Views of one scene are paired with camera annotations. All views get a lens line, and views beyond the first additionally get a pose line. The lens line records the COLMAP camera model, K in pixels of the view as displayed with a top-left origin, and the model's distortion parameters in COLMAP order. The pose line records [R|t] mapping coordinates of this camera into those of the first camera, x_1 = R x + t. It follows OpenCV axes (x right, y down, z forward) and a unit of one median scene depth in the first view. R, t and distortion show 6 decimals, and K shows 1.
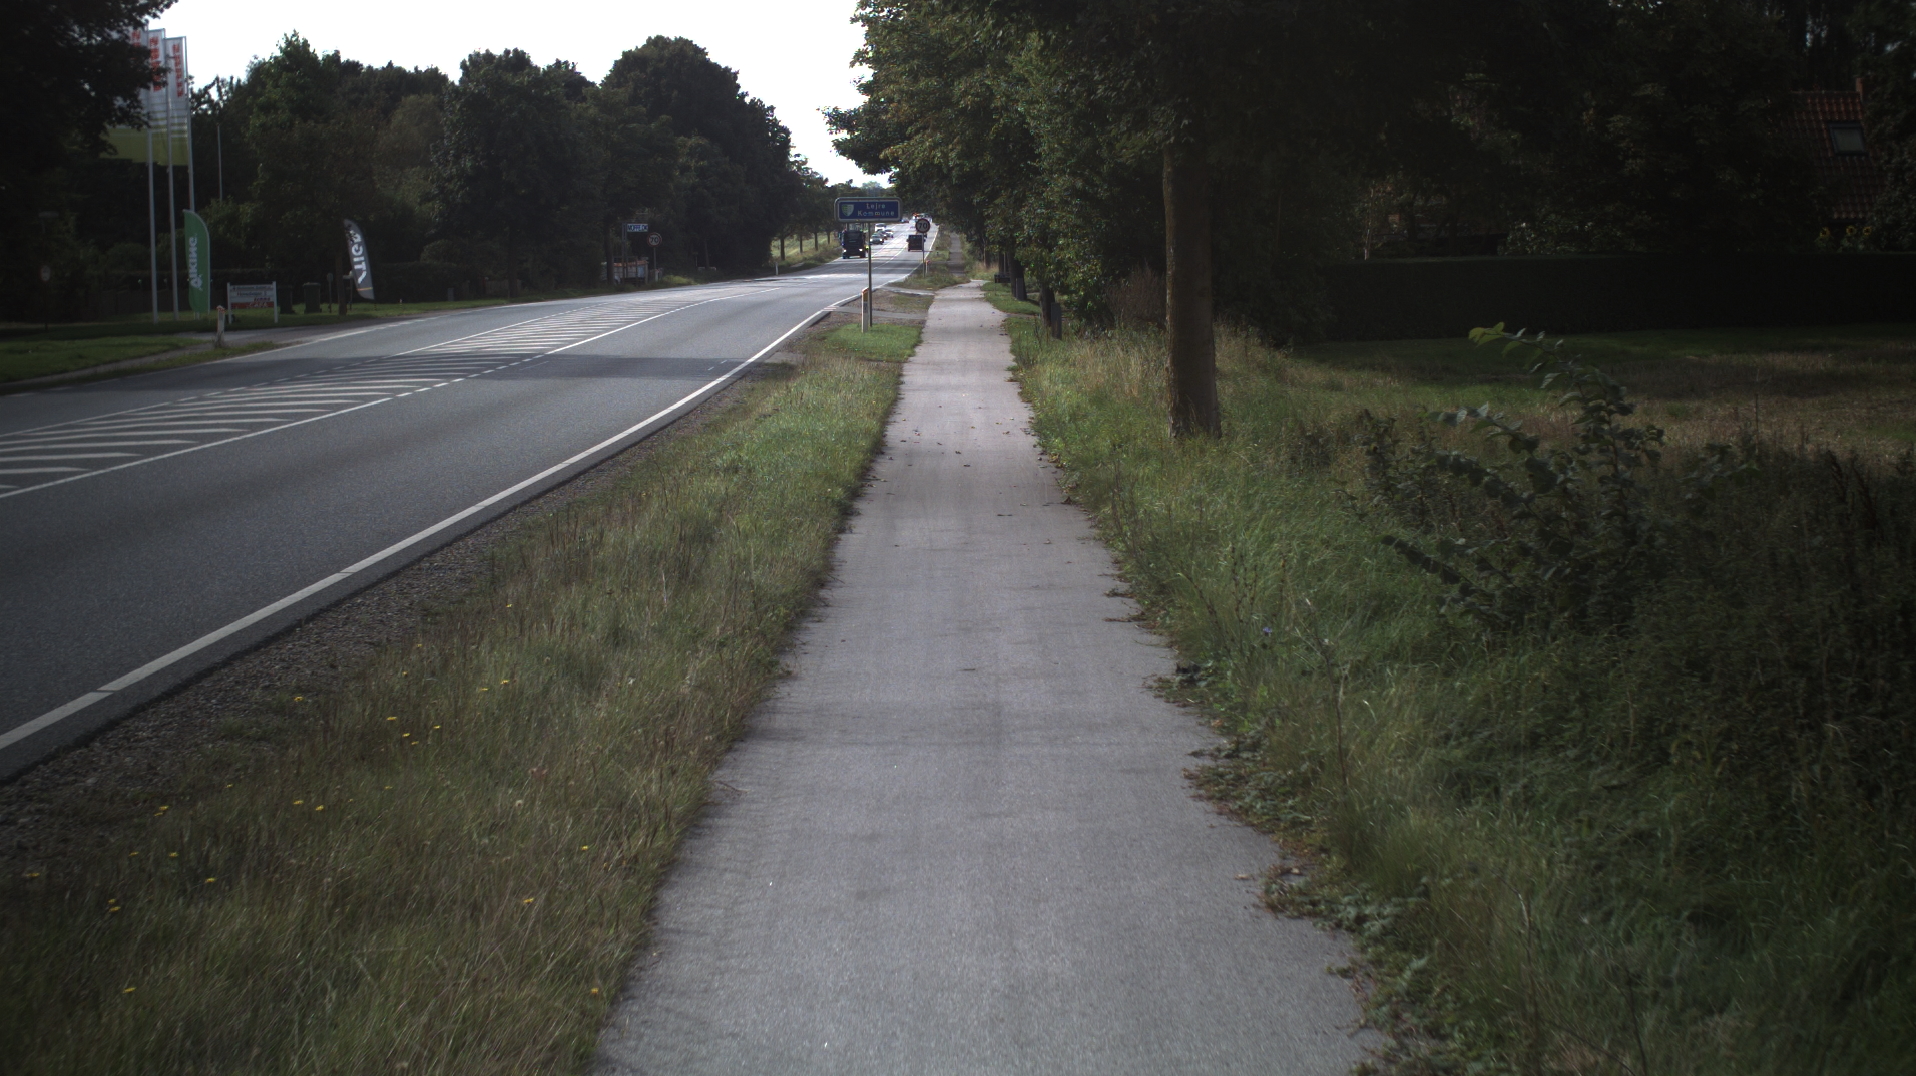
lens RADIAL K [[4255.6, 0, 954.6], [0, 4255.6, 531.3], [0, 0, 1]] dist [-0.378964, 0.000000]
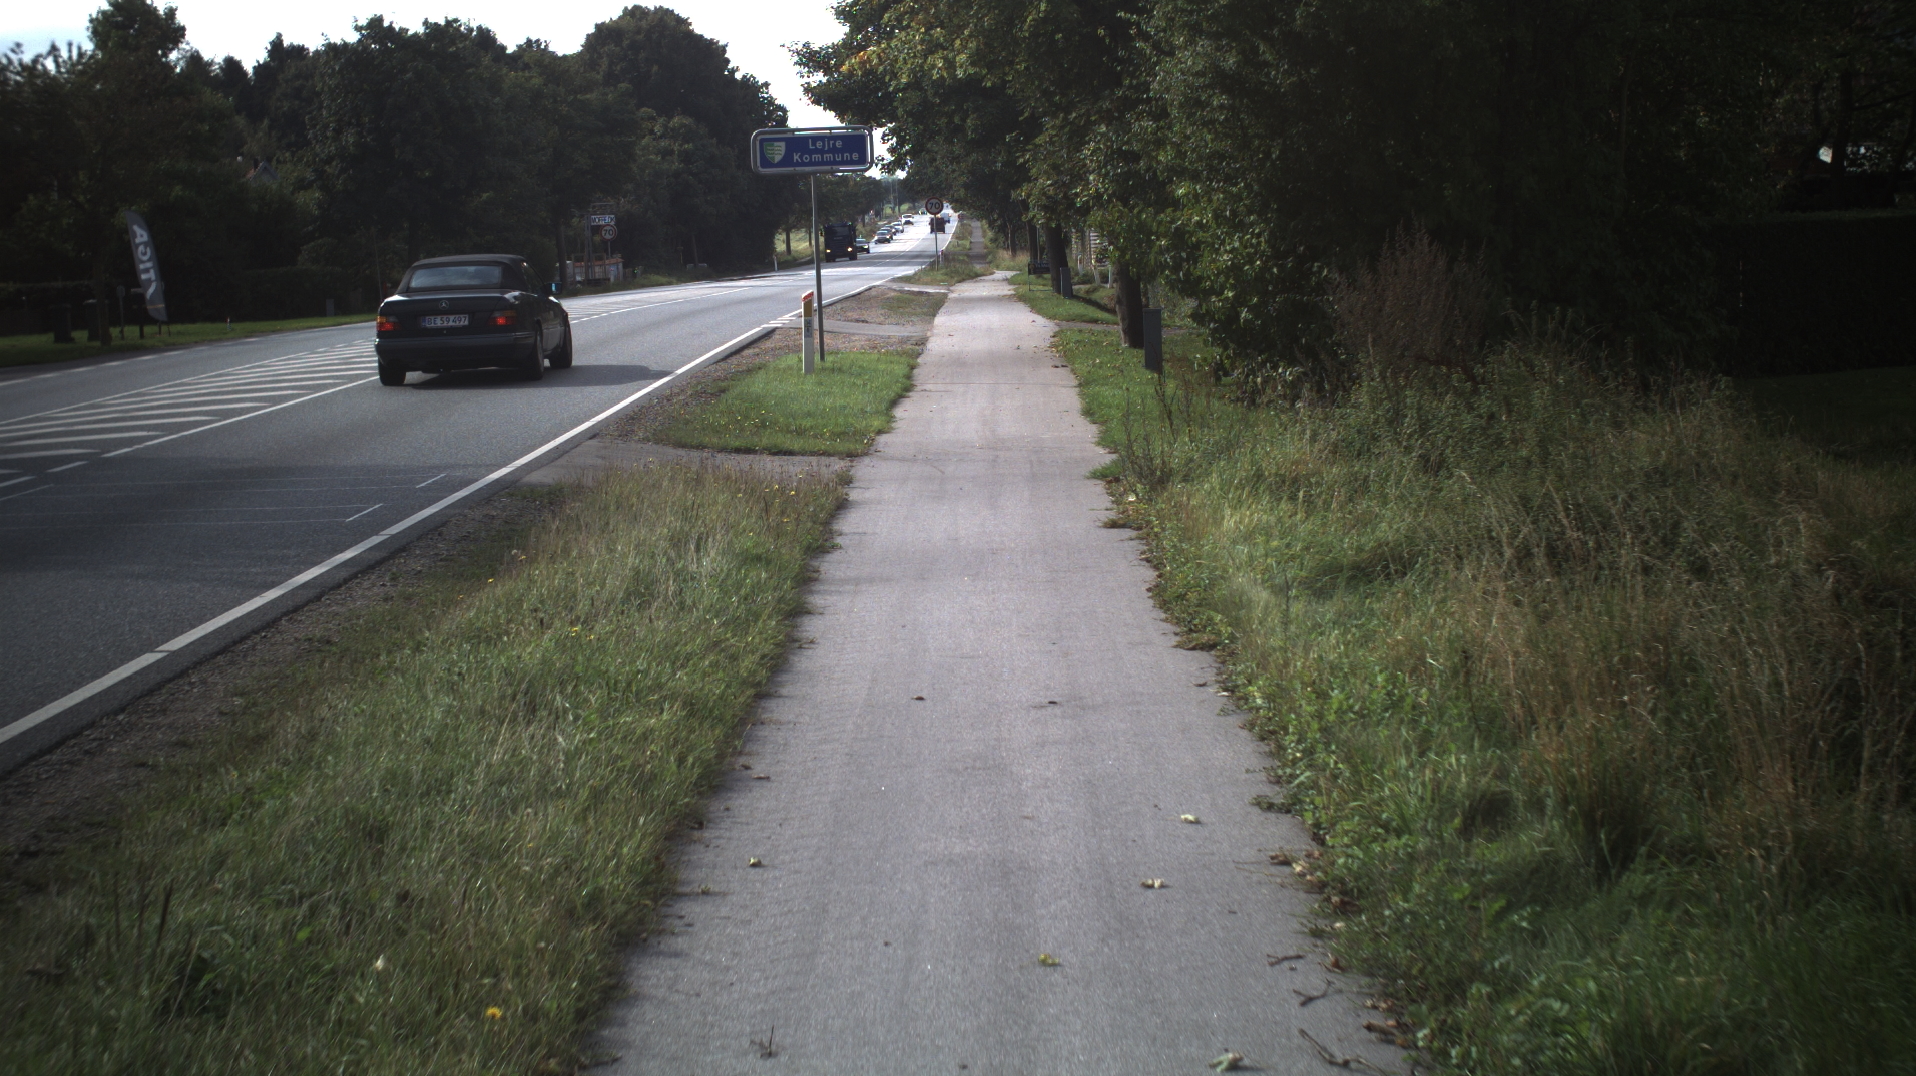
lens RADIAL K [[4255.6, 0, 960.3], [0, 4255.6, 525.1], [0, 0, 1]] dist [-0.378964, 0.000000]
pose [[0.999662, -0.025436, -0.005468, 0.000941], [0.025439, 0.999676, 0.000456, -0.027828], [0.005455, -0.000595, 0.999985, 0.467636]]
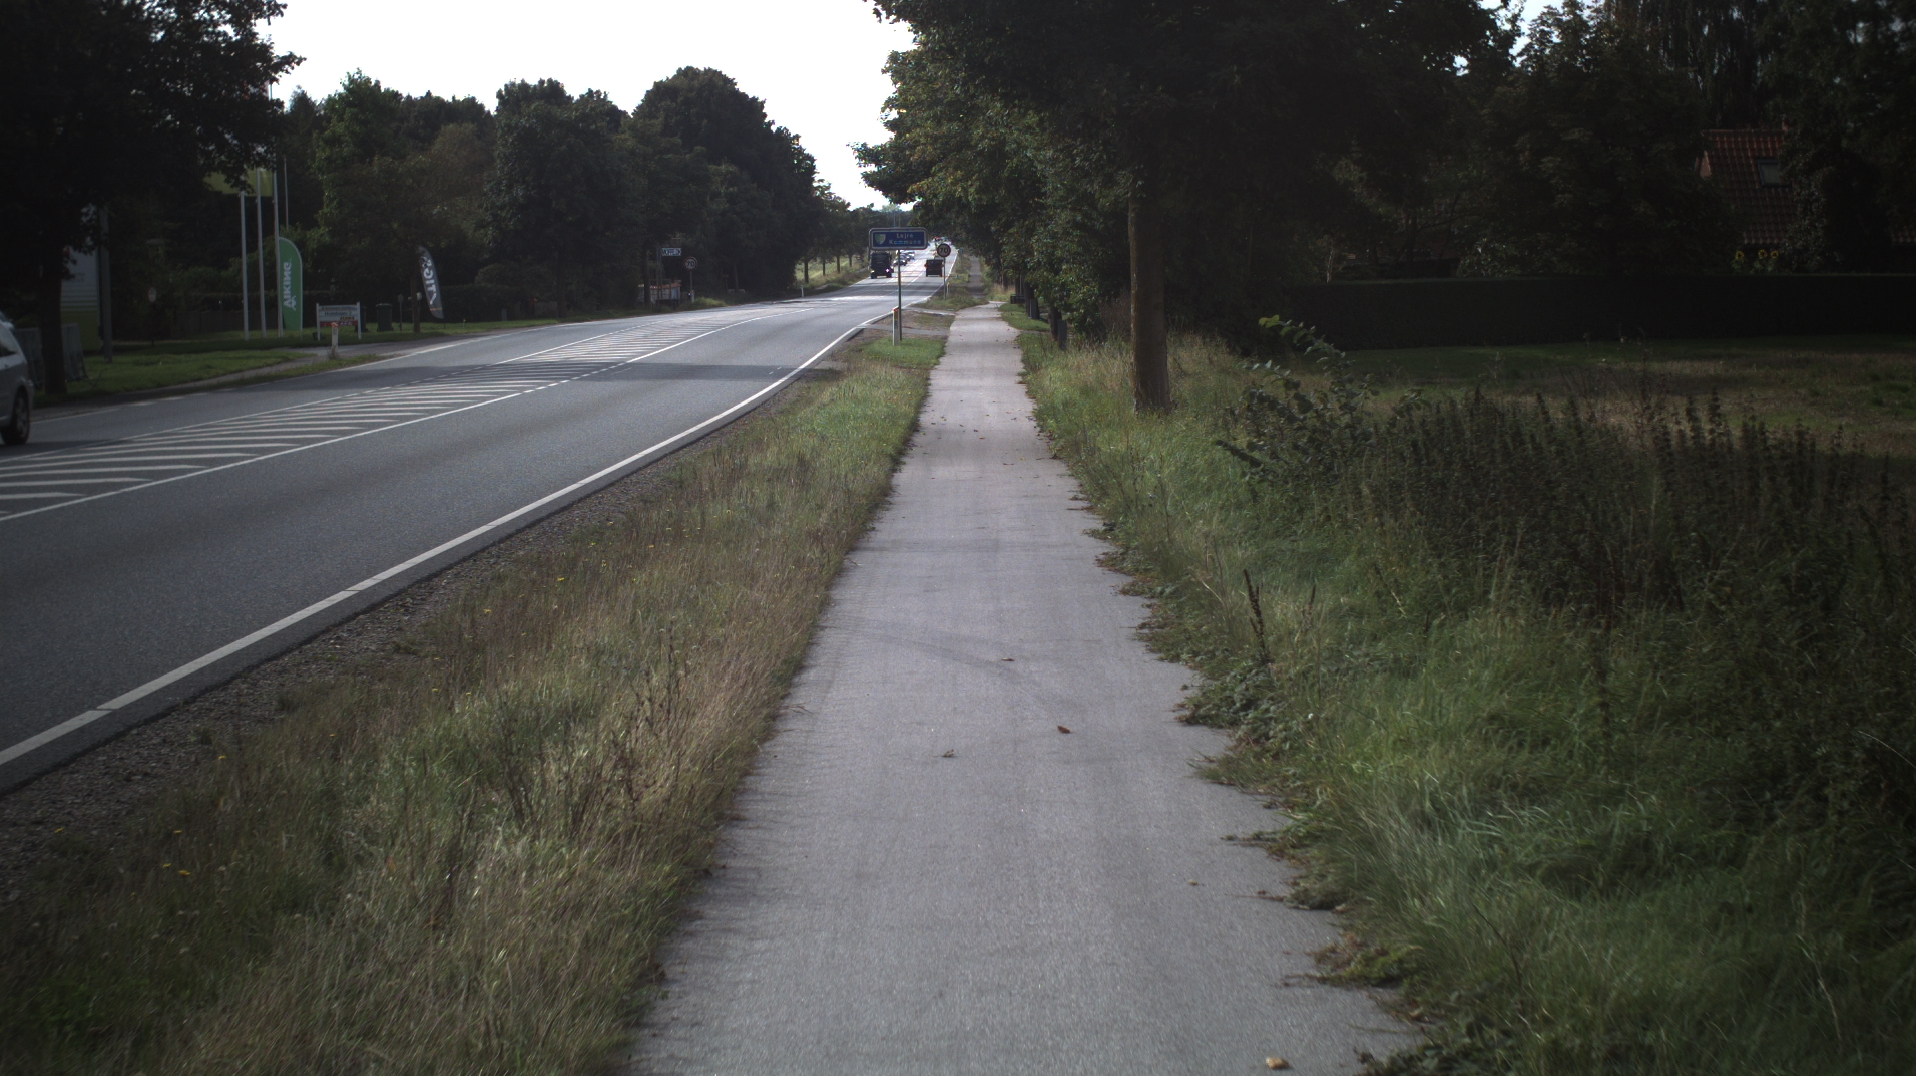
lens RADIAL K [[4253.6, 0, 961.2], [0, 4253.6, 547.8], [0, 0, 1]] dist [-0.375451, 0.000000]
pose [[0.999995, -0.000849, -0.003084, 0.000185], [0.000844, 0.999999, -0.001392, 0.009953], [0.003085, 0.001389, 0.999994, -0.155965]]
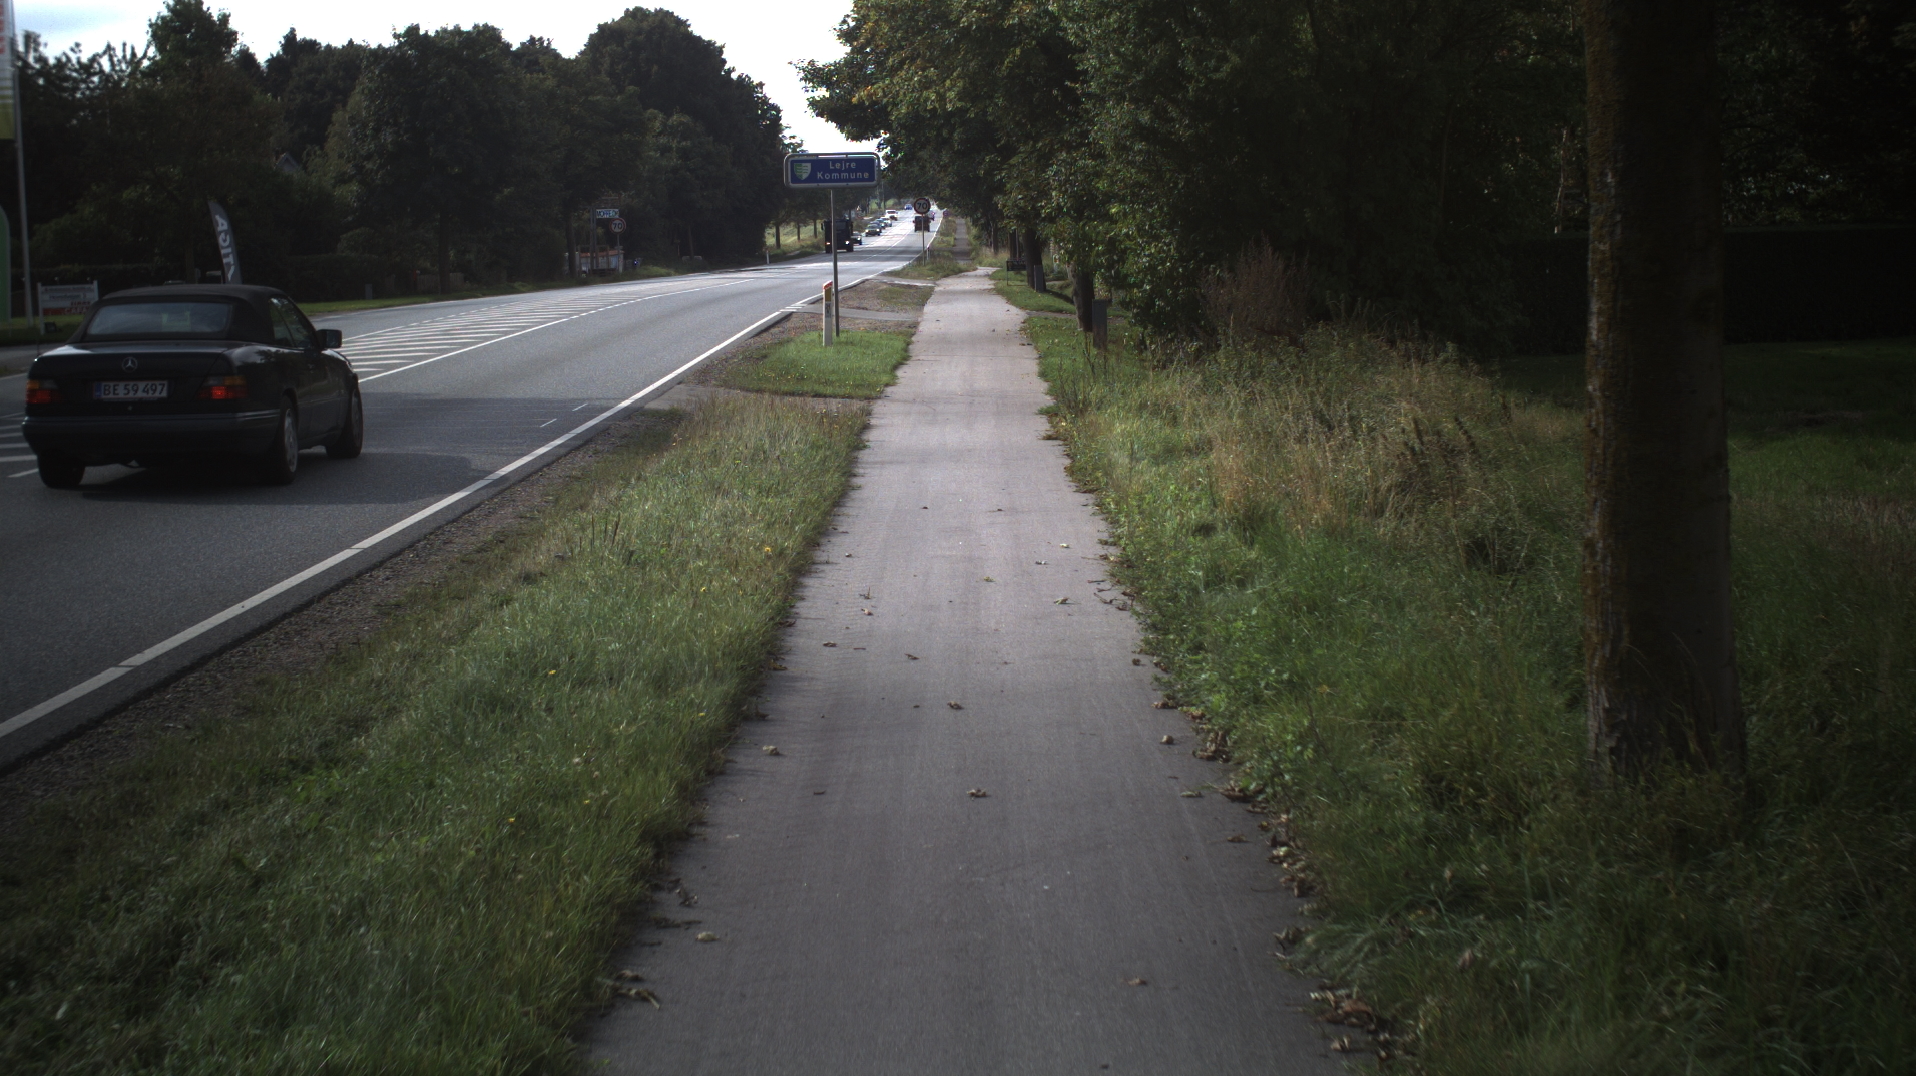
lens RADIAL K [[4255.6, 0, 960.7], [0, 4255.6, 539.7], [0, 0, 1]] dist [-0.378964, 0.000000]
pose [[0.999942, -0.010707, -0.000724, 0.000930], [0.010711, 0.999930, 0.005021, -0.018726], [0.000670, -0.005028, 0.999987, 0.311941]]
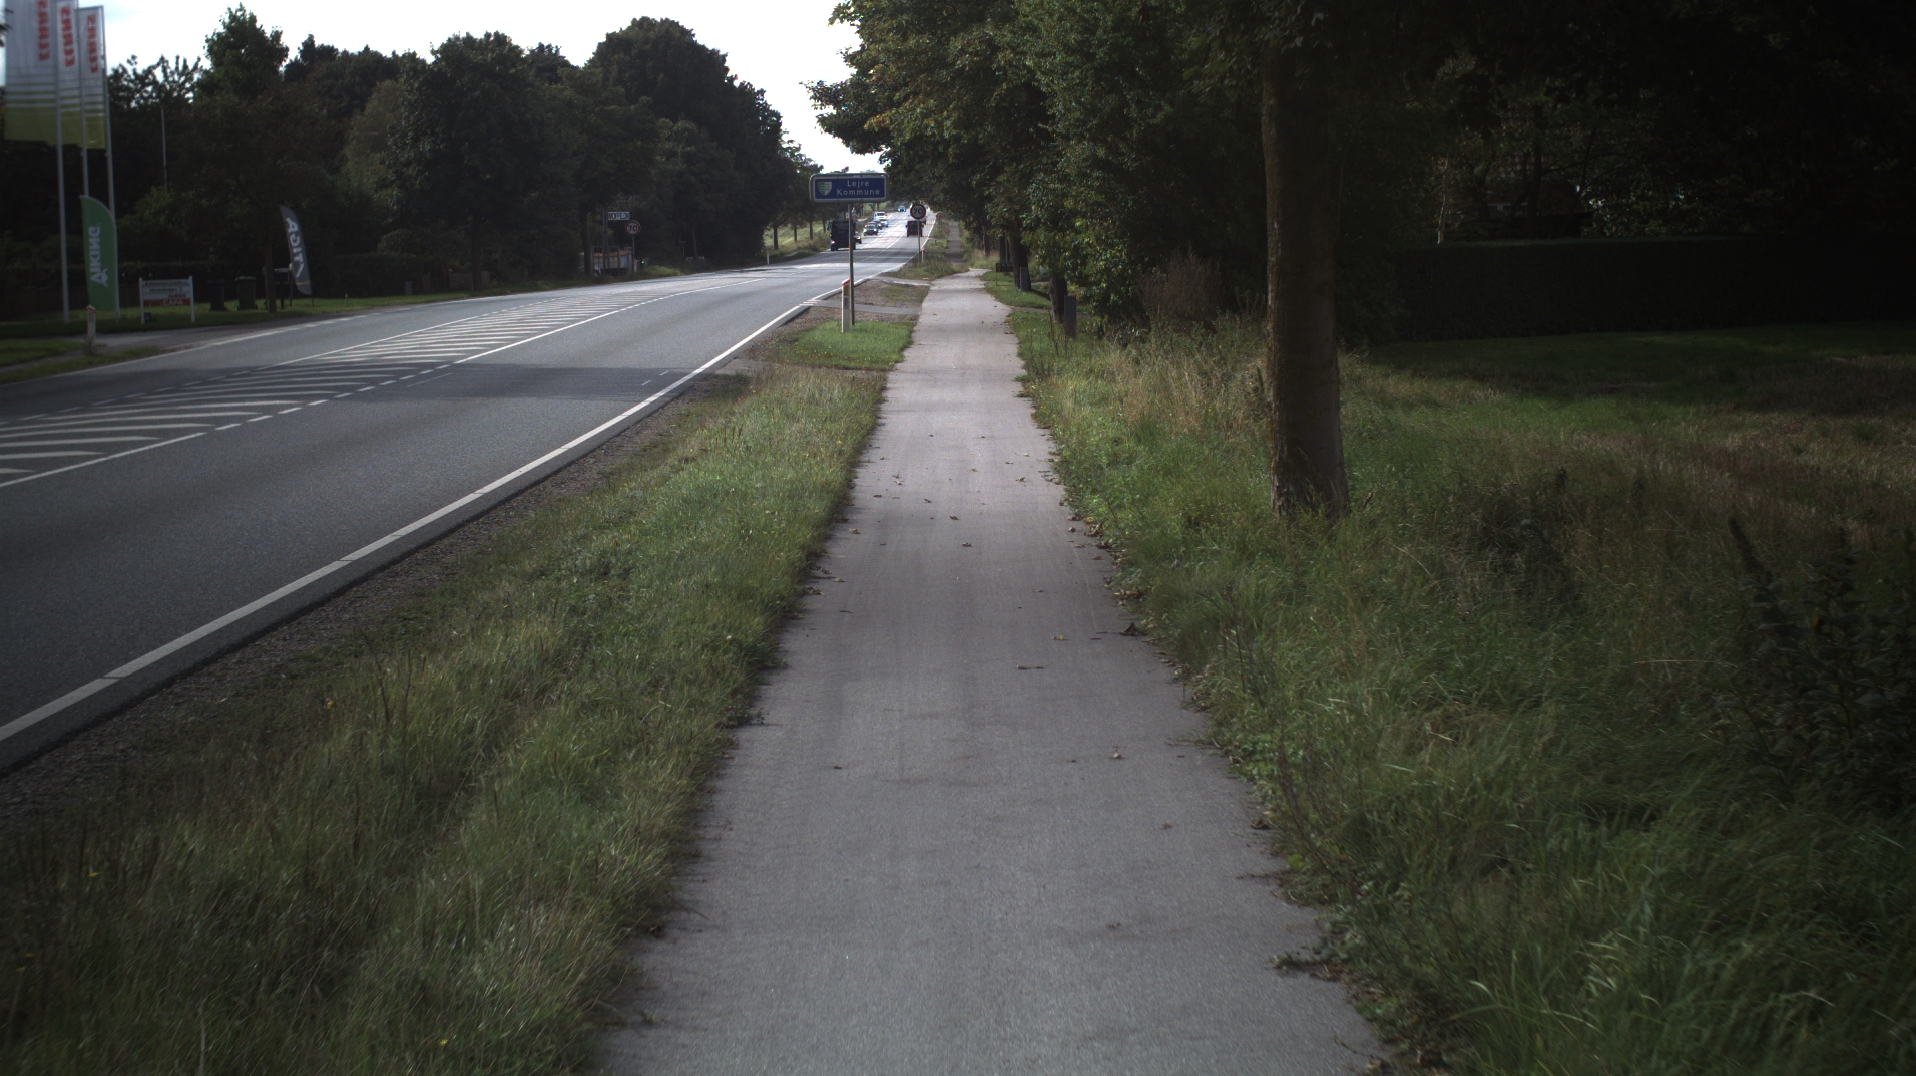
lens RADIAL K [[4255.6, 0, 954.9], [0, 4255.6, 541.0], [0, 0, 1]] dist [-0.378964, 0.000000]
pose [[0.999985, -0.005546, 0.000048, 0.000485], [0.005546, 0.999972, 0.004965, -0.009445], [-0.000076, -0.004964, 0.999988, 0.156060]]
